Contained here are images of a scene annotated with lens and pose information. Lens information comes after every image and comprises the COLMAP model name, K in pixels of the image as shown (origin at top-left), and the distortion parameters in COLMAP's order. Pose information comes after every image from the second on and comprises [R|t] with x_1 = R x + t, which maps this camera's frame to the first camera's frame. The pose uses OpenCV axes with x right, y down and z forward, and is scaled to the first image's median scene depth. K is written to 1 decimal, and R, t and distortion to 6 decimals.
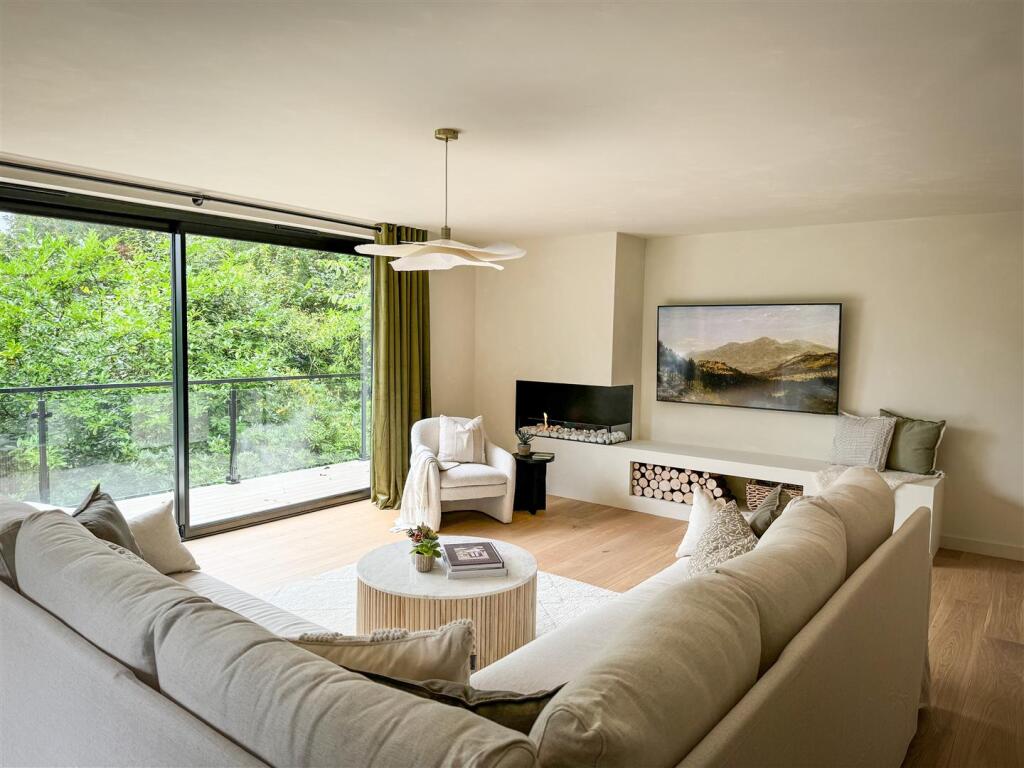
lens RADIAL K [[733.1, 0, 512.0], [0, 733.1, 384.0], [0, 0, 1]] dist [0.121836, -0.138445]
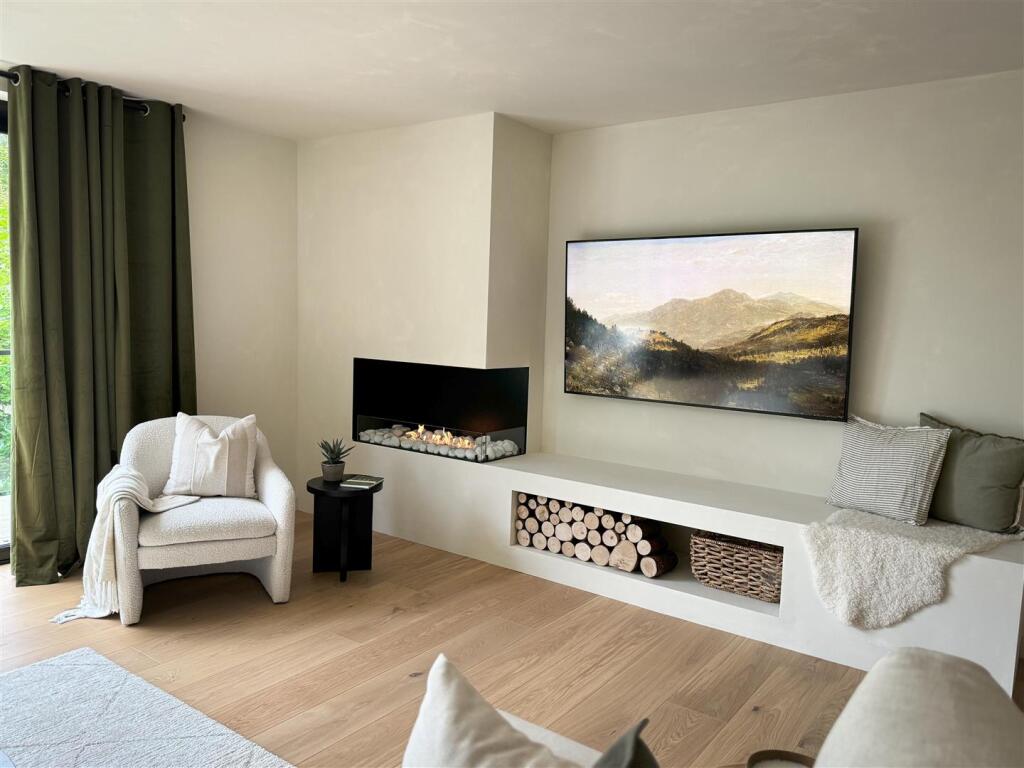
lens RADIAL K [[784.8, 0, 512.0], [0, 784.8, 384.0], [0, 0, 1]] dist [0.147262, -0.160926]
pose [[0.999791, 0.013739, 0.015151, 0.155339], [-0.014006, 0.999747, 0.017601, 0.004353], [-0.014905, -0.017809, 0.999730, 0.356079]]
